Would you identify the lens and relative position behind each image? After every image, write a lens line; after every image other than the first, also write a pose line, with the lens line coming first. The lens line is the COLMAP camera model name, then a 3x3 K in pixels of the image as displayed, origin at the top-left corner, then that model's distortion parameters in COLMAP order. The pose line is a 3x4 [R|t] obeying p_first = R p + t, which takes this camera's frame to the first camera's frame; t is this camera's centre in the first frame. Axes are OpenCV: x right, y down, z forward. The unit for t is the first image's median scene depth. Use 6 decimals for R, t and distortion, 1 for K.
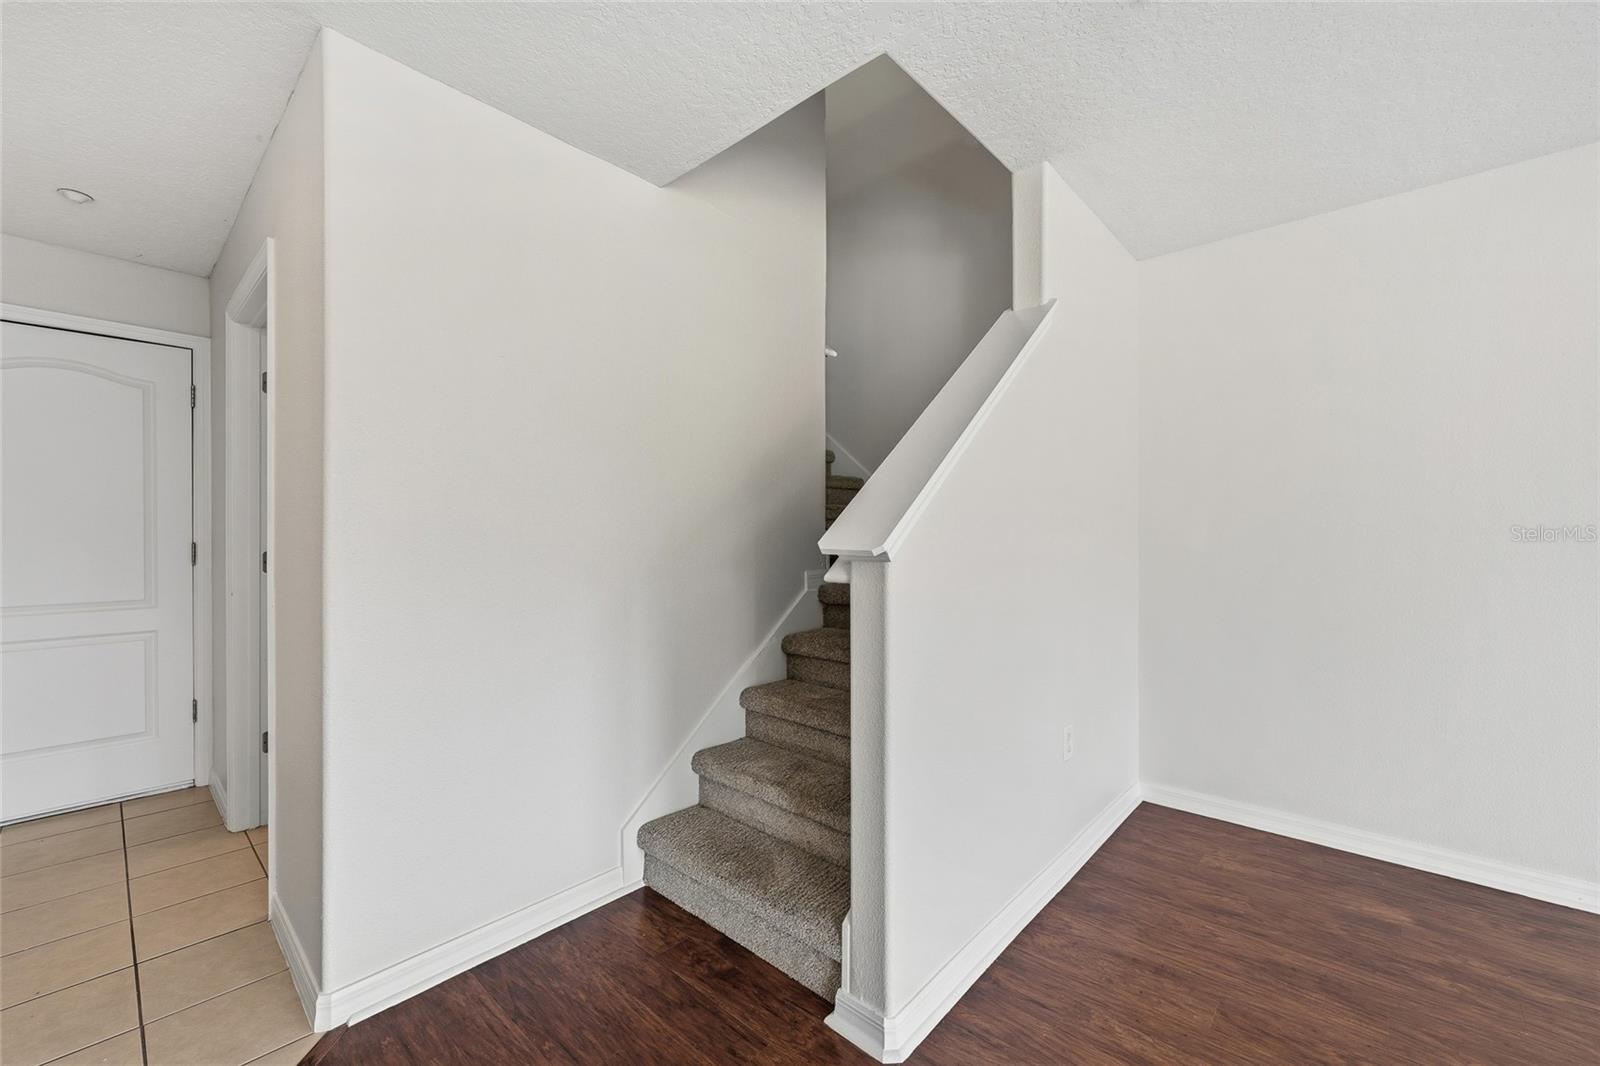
lens RADIAL K [[650.8, 0, 808.9], [0, 650.8, 526.2], [0, 0, 1]] dist [-0.000684, 0.001318]
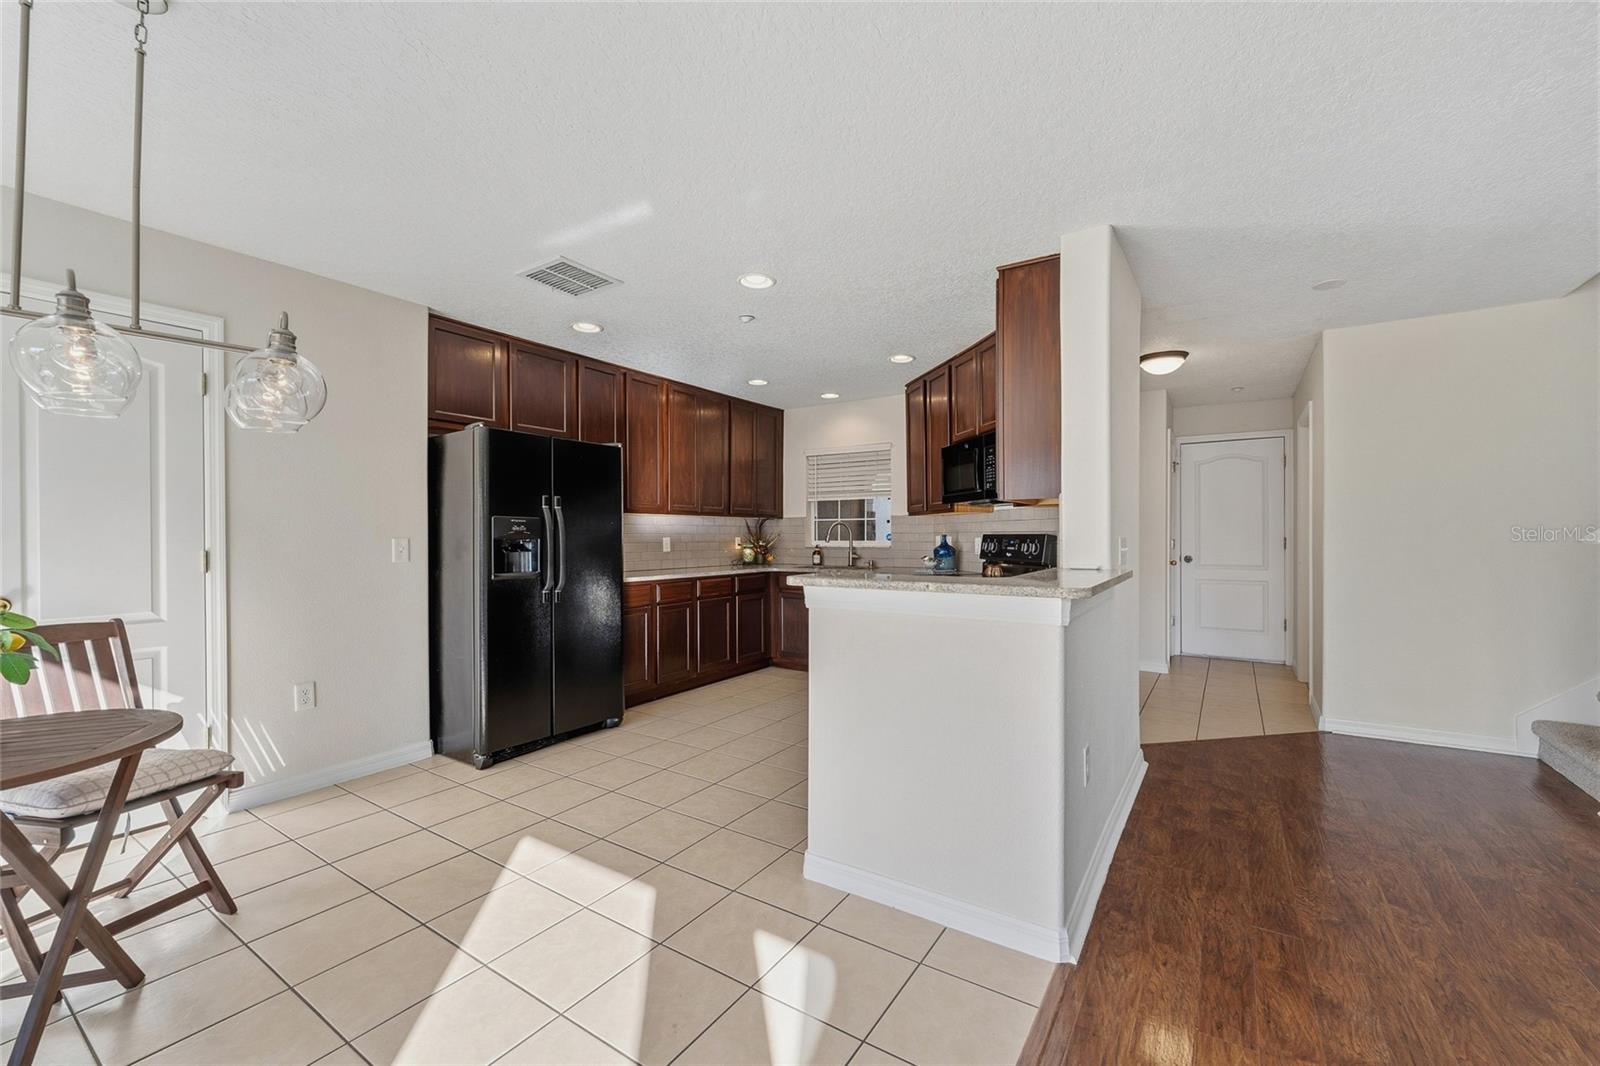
lens RADIAL K [[650.8, 0, 802.6], [0, 650.8, 540.2], [0, 0, 1]] dist [-0.000684, 0.001318]
pose [[0.152443, 0.010342, -0.988258, 0.838097], [0.008741, 0.999892, 0.011812, 0.000501], [0.988274, -0.010439, 0.152336, -0.796242]]
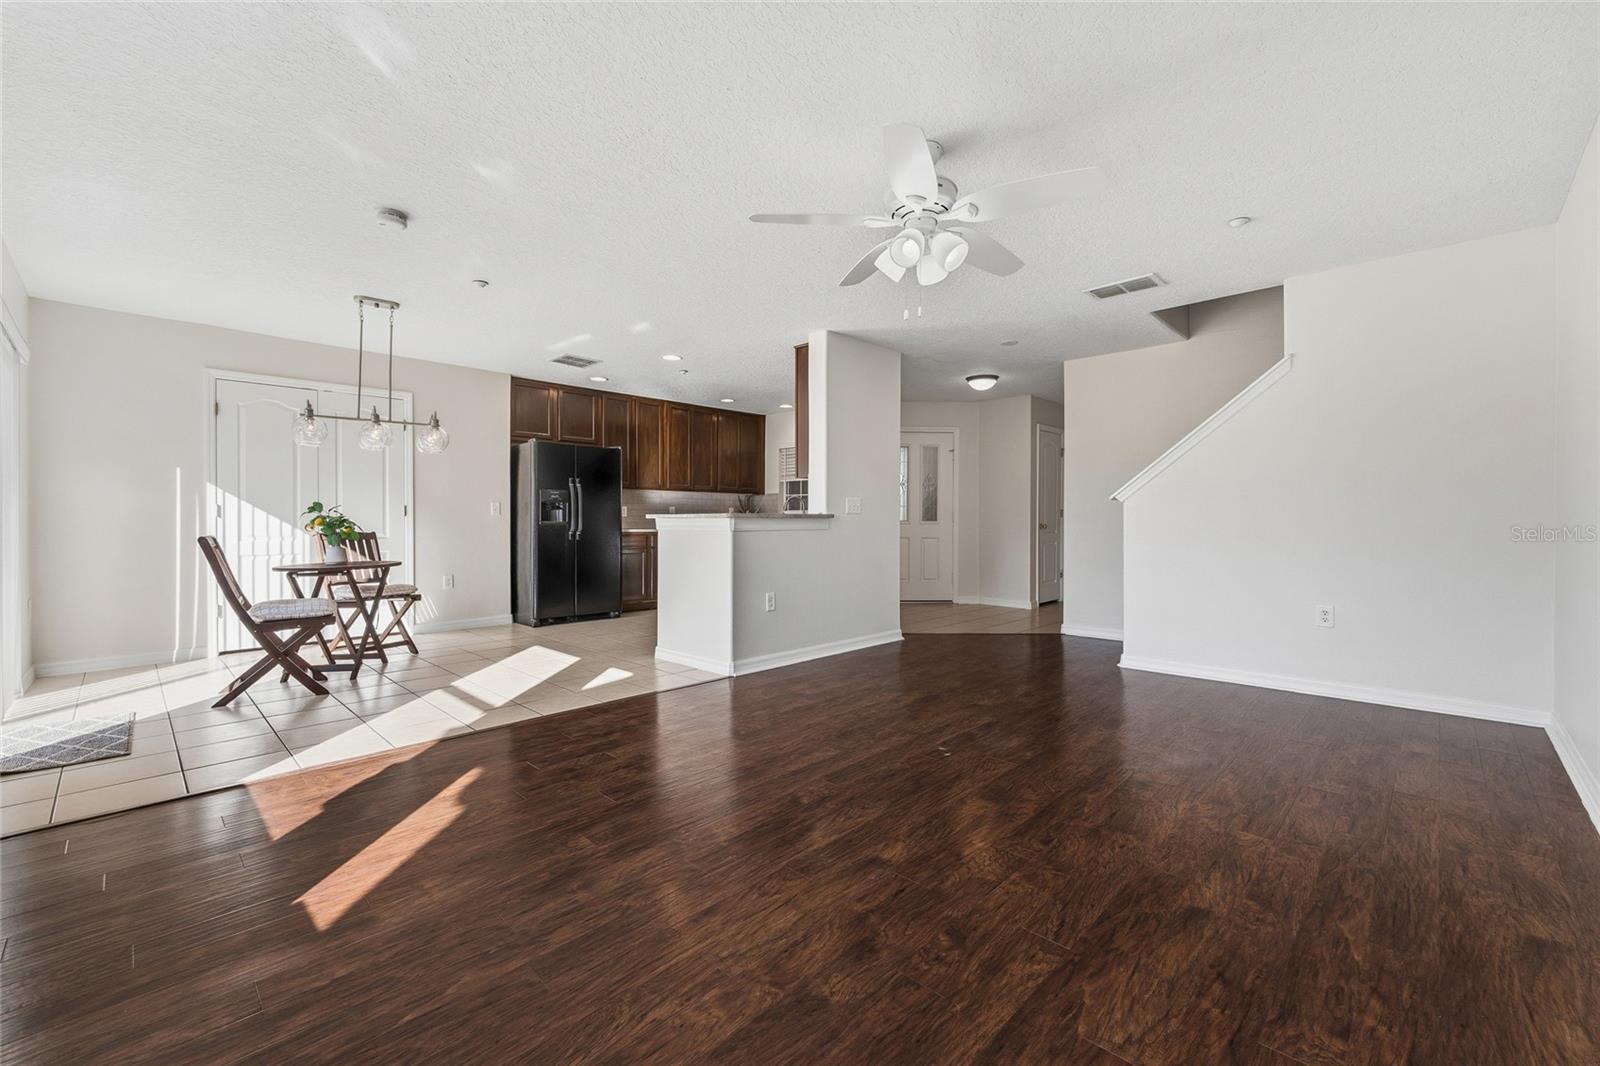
lens RADIAL K [[650.8, 0, 798.2], [0, 650.8, 526.5], [0, 0, 1]] dist [-0.000684, 0.001318]
pose [[-0.025964, 0.014300, -0.999561, 1.751954], [0.006040, 0.999882, 0.014148, 0.065184], [0.999645, -0.005670, -0.026047, -0.242245]]
